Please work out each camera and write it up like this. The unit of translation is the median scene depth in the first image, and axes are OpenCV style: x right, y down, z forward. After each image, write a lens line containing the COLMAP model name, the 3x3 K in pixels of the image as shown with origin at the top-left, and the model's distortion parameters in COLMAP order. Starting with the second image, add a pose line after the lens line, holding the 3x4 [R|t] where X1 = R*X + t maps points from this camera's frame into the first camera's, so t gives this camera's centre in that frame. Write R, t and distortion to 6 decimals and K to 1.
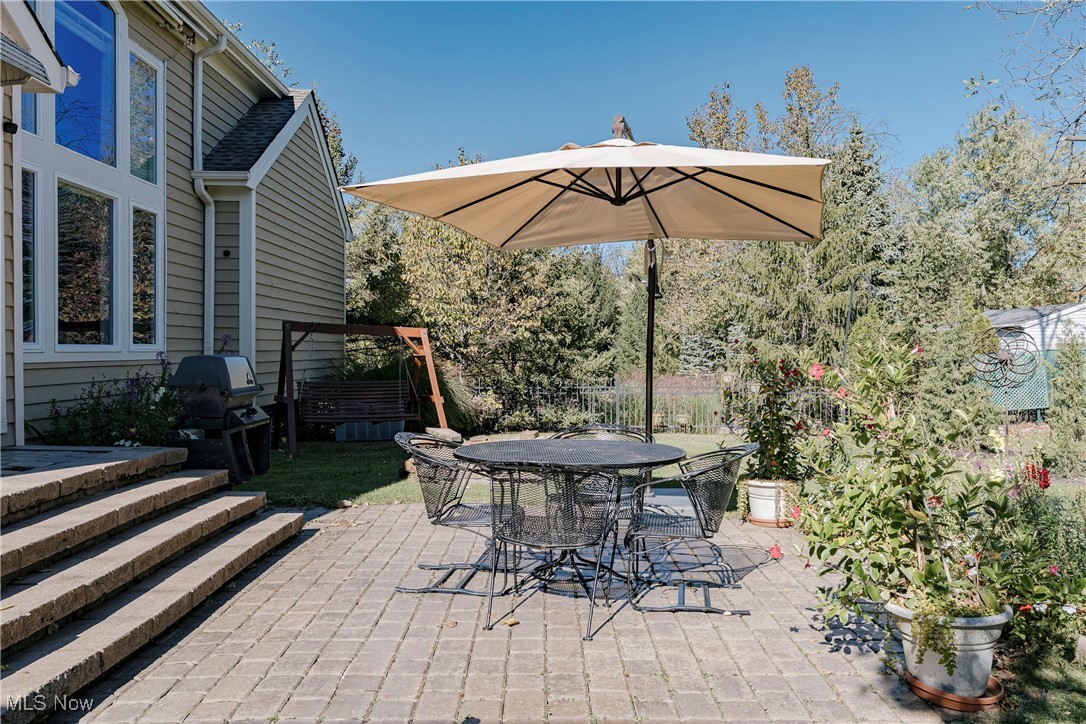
lens RADIAL K [[840.9, 0, 547.7], [0, 840.9, 362.7], [0, 0, 1]] dist [0.003863, 0.003911]
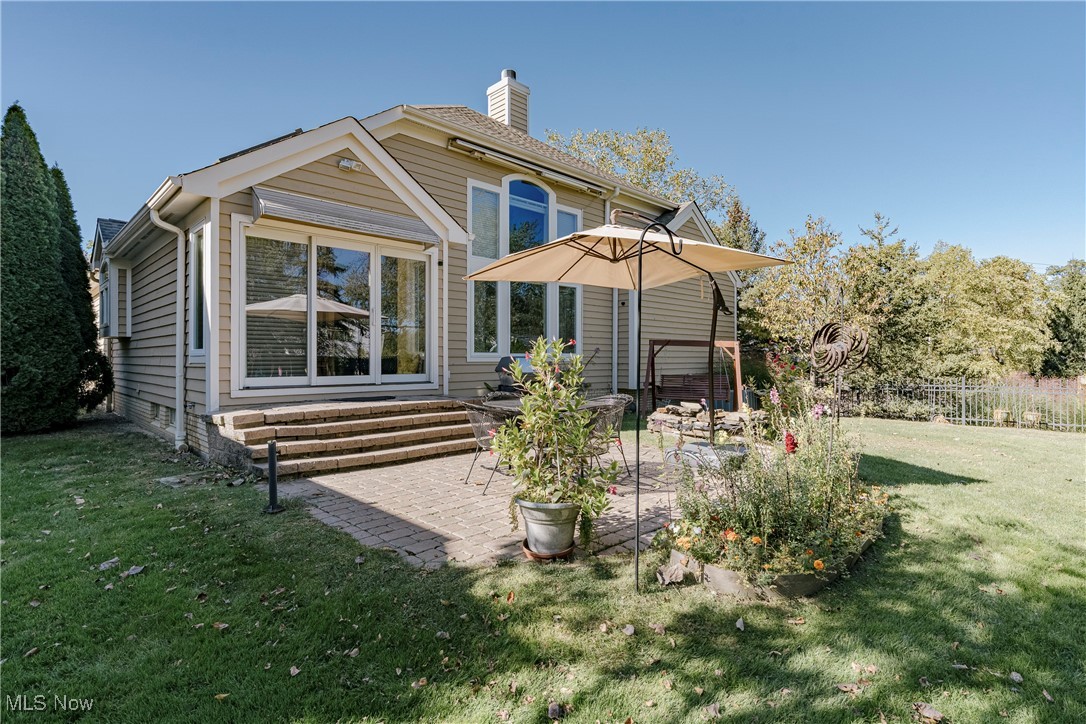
lens RADIAL K [[530.7, 0, 542.6], [0, 530.7, 360.5], [0, 0, 1]] dist [0.000717, -0.000028]
pose [[0.690801, -0.004469, -0.723031, 0.329351], [-0.006354, 0.999905, -0.012251, 0.009105], [0.723017, 0.013057, 0.690707, 0.075245]]
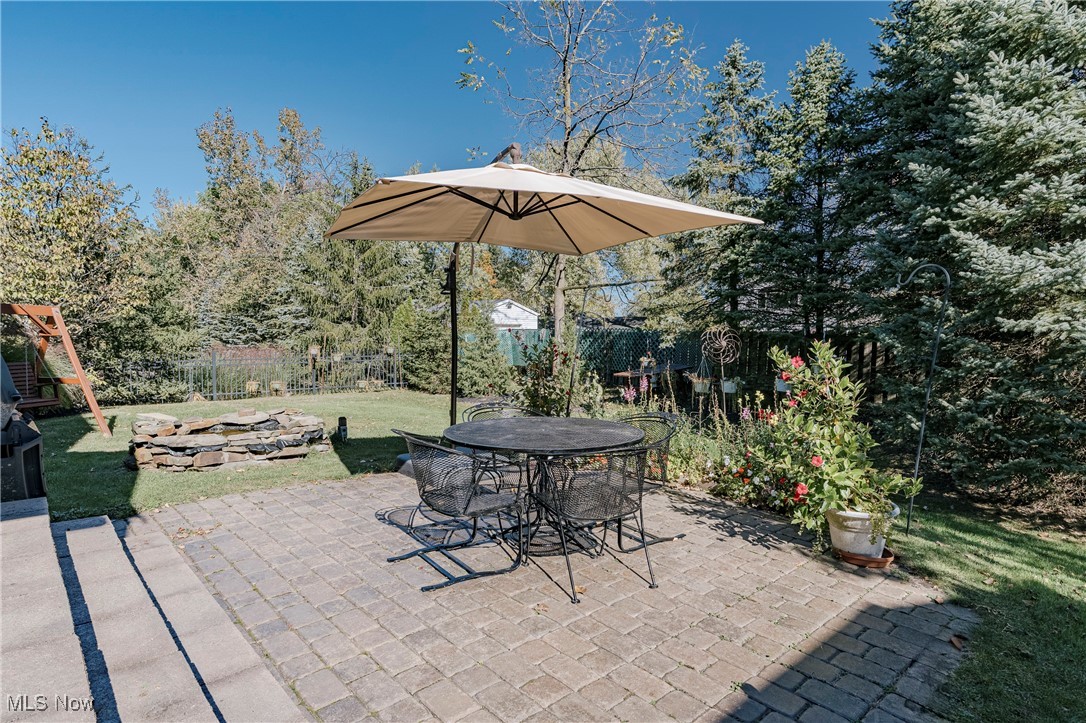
lens RADIAL K [[606.3, 0, 540.8], [0, 606.3, 355.4], [0, 0, 1]] dist [-0.001140, 0.000077]
pose [[0.749755, -0.024951, 0.661244, -0.209396], [0.000323, 0.999303, 0.037340, -0.013365], [-0.661715, -0.027782, 0.749241, 0.145184]]
